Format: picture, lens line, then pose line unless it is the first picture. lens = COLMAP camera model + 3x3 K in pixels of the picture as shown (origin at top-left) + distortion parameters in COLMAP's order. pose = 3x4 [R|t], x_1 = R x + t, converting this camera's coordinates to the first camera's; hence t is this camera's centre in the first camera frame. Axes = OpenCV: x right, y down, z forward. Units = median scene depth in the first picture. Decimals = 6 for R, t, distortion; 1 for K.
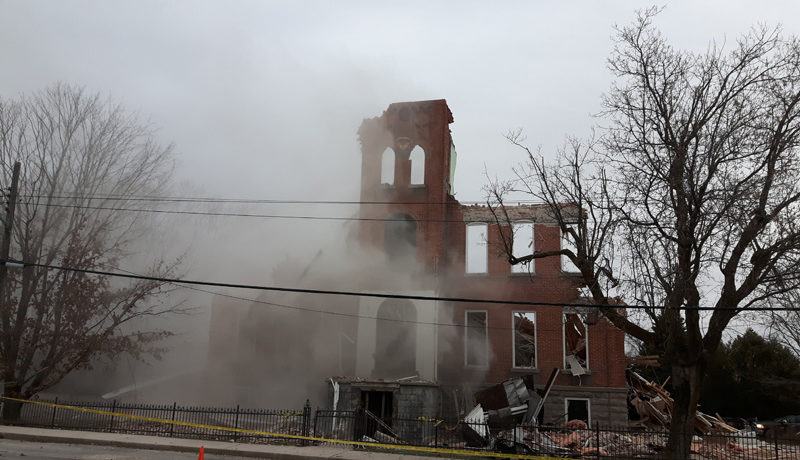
lens RADIAL K [[674.2, 0, 404.7], [0, 674.2, 228.9], [0, 0, 1]] dist [0.042716, -0.090636]
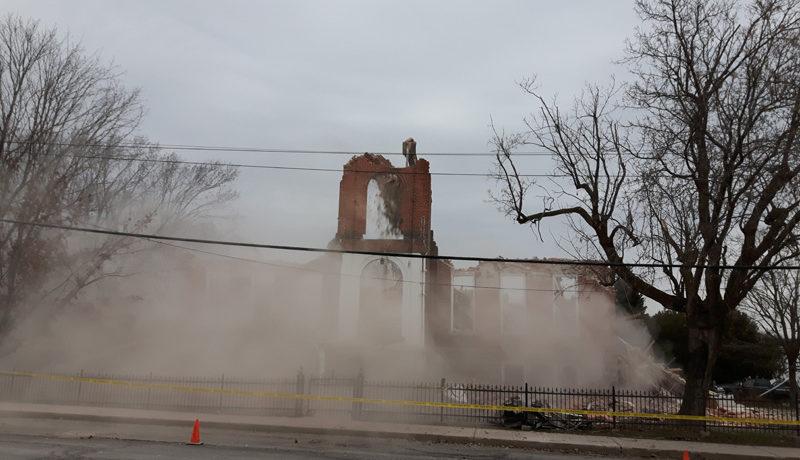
lens RADIAL K [[674.2, 0, 407.1], [0, 674.2, 231.6], [0, 0, 1]] dist [0.042716, -0.090636]
pose [[0.996707, 0.006109, 0.080854, -0.069136], [-0.010052, 0.998775, 0.048448, 0.019827], [-0.080459, -0.049101, 0.995548, 0.074025]]
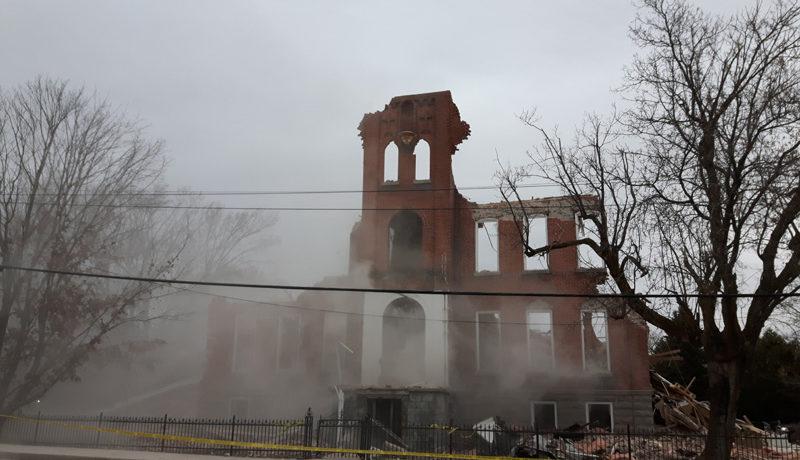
lens RADIAL K [[674.2, 0, 405.2], [0, 674.2, 227.8], [0, 0, 1]] dist [0.042716, -0.090636]
pose [[0.999743, -0.022238, -0.004453, -0.003984], [0.022150, 0.999578, -0.018802, 0.025827], [0.004869, 0.018698, 0.999813, 0.072358]]
